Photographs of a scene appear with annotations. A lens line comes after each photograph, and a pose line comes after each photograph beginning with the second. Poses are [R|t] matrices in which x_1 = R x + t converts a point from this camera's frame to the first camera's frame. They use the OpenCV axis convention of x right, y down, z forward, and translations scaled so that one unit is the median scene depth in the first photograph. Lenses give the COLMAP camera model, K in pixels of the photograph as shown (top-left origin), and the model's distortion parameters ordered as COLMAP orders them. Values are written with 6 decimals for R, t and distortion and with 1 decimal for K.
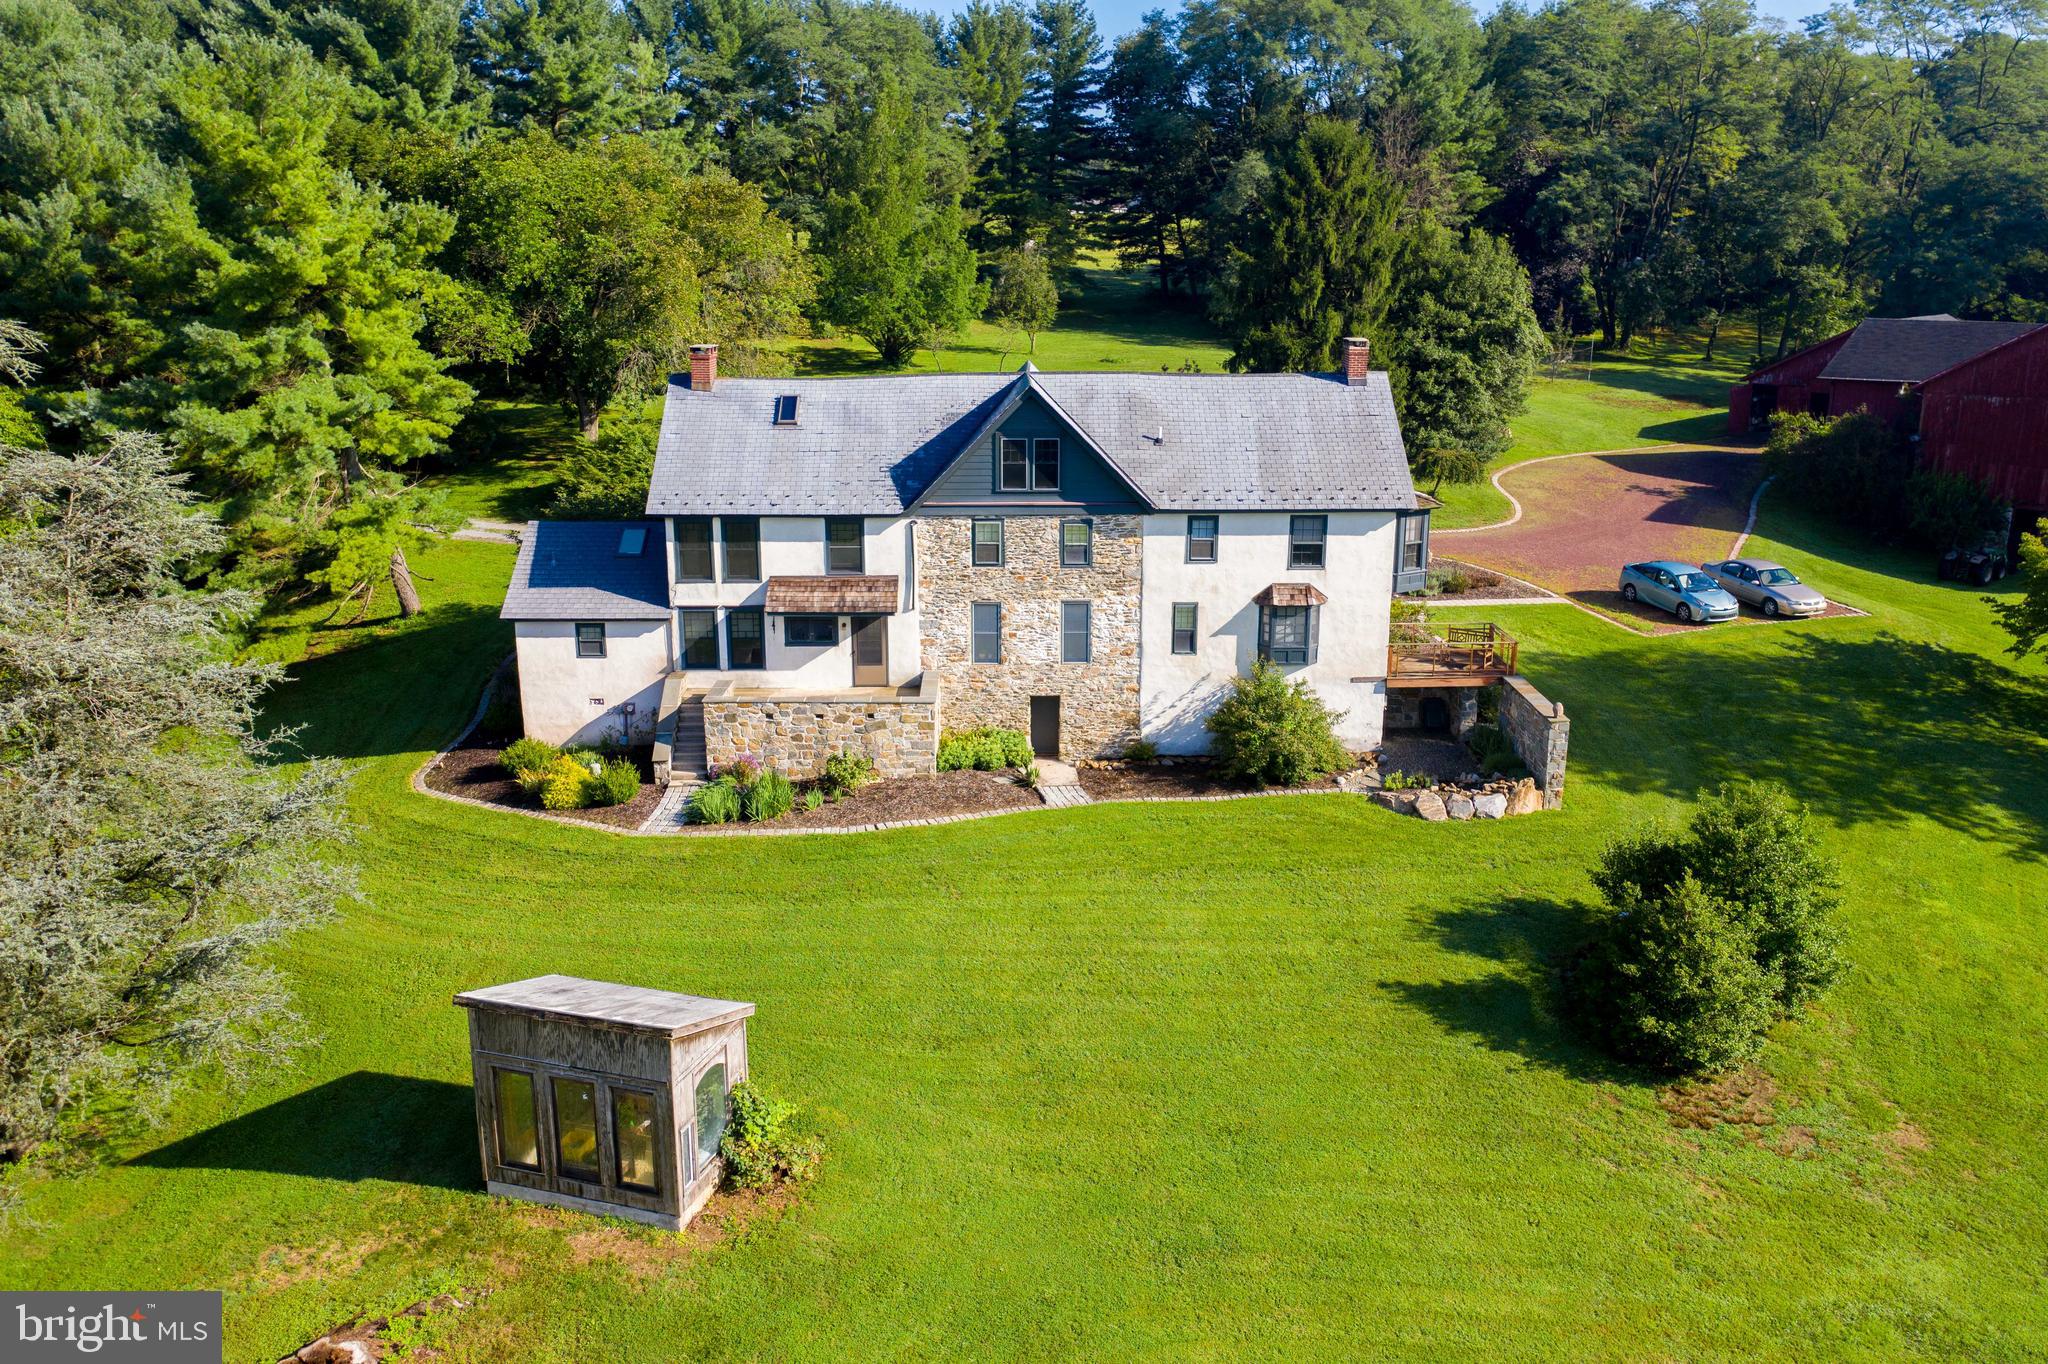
lens RADIAL K [[1634.3, 0, 1019.3], [0, 1634.3, 697.2], [0, 0, 1]] dist [-0.011205, 0.028149]
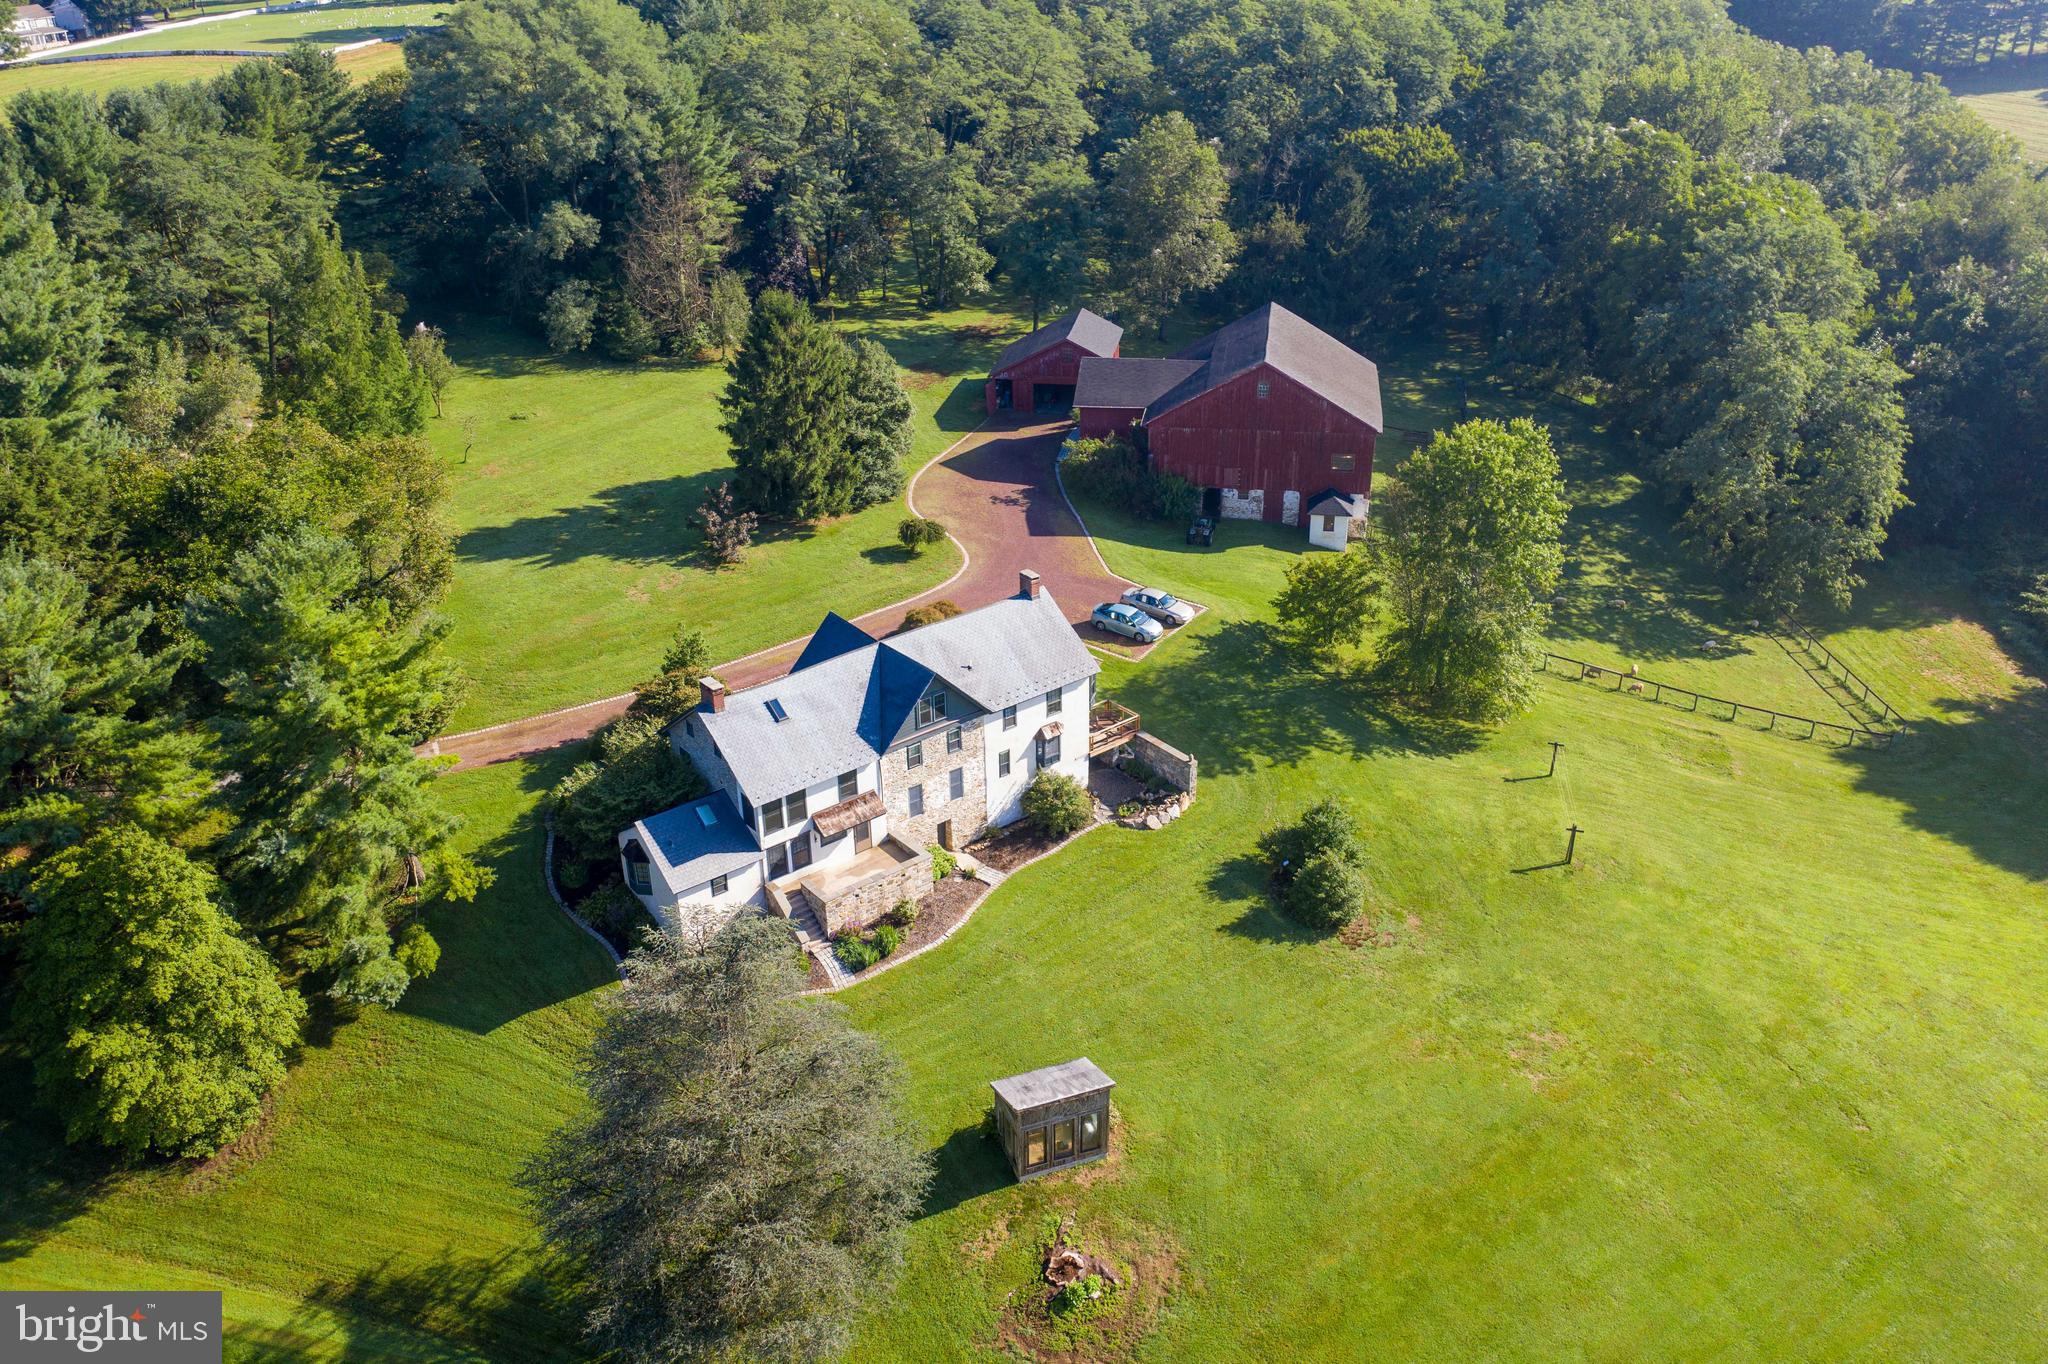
lens RADIAL K [[1634.3, 0, 1019.3], [0, 1634.3, 697.2], [0, 0, 1]] dist [-0.011205, 0.028149]
pose [[0.782372, -0.293612, 0.549260, -0.881071], [0.178419, 0.950603, 0.254010, -0.582217], [-0.596708, -0.100732, 0.796111, -0.464295]]
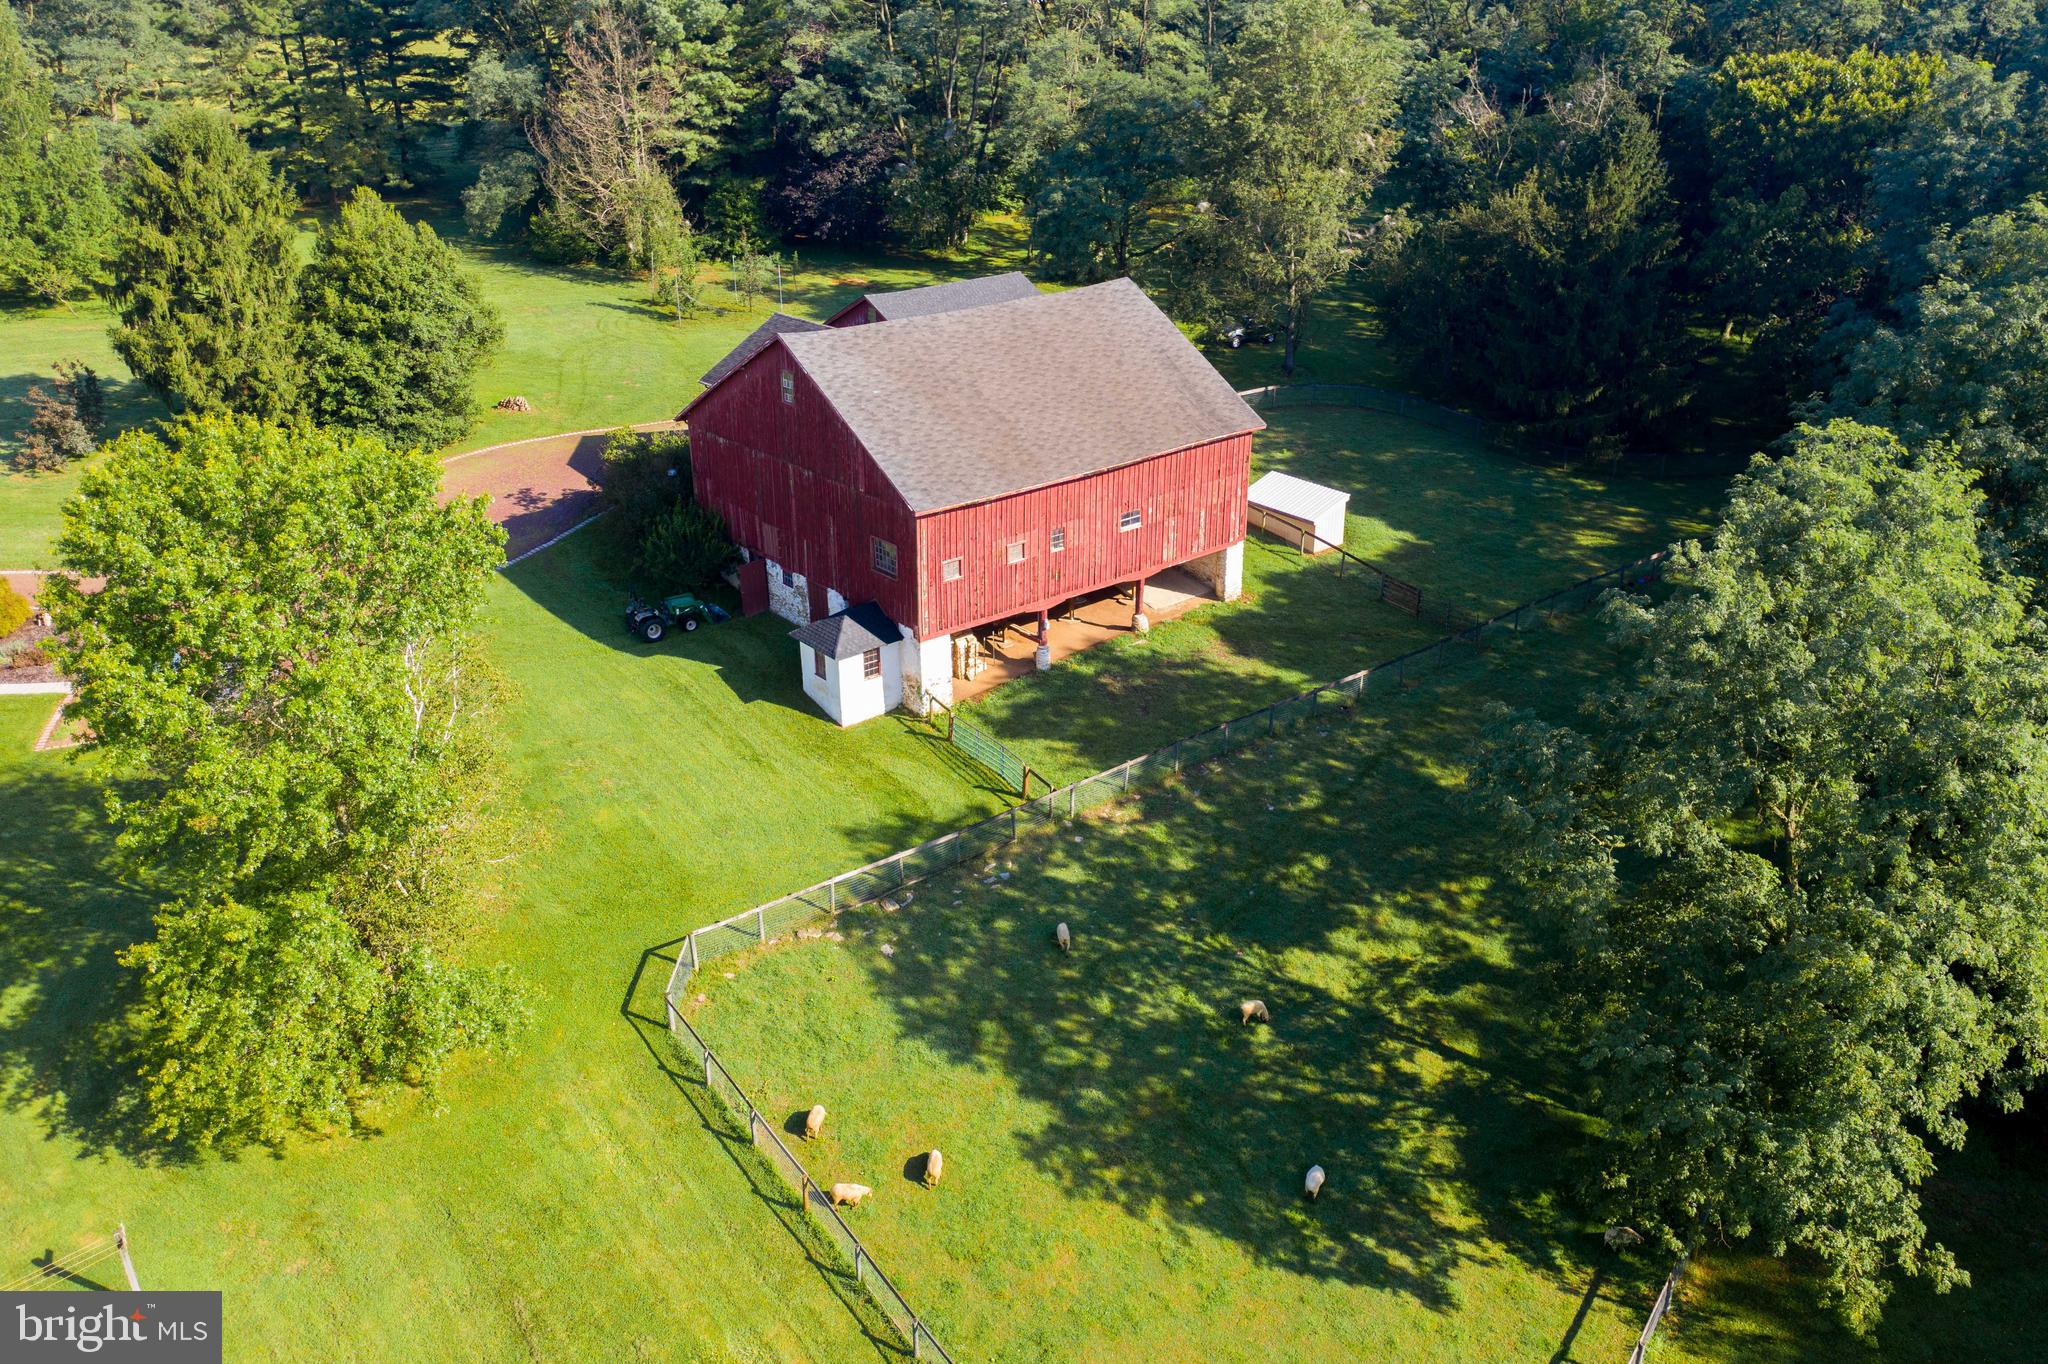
lens RADIAL K [[1634.3, 0, 1019.3], [0, 1634.3, 697.2], [0, 0, 1]] dist [-0.011205, 0.028149]
pose [[0.998864, 0.011388, -0.046274, 1.246986], [-0.004036, 0.987756, 0.155955, -0.276345], [0.047483, -0.155591, 0.986680, 0.026734]]
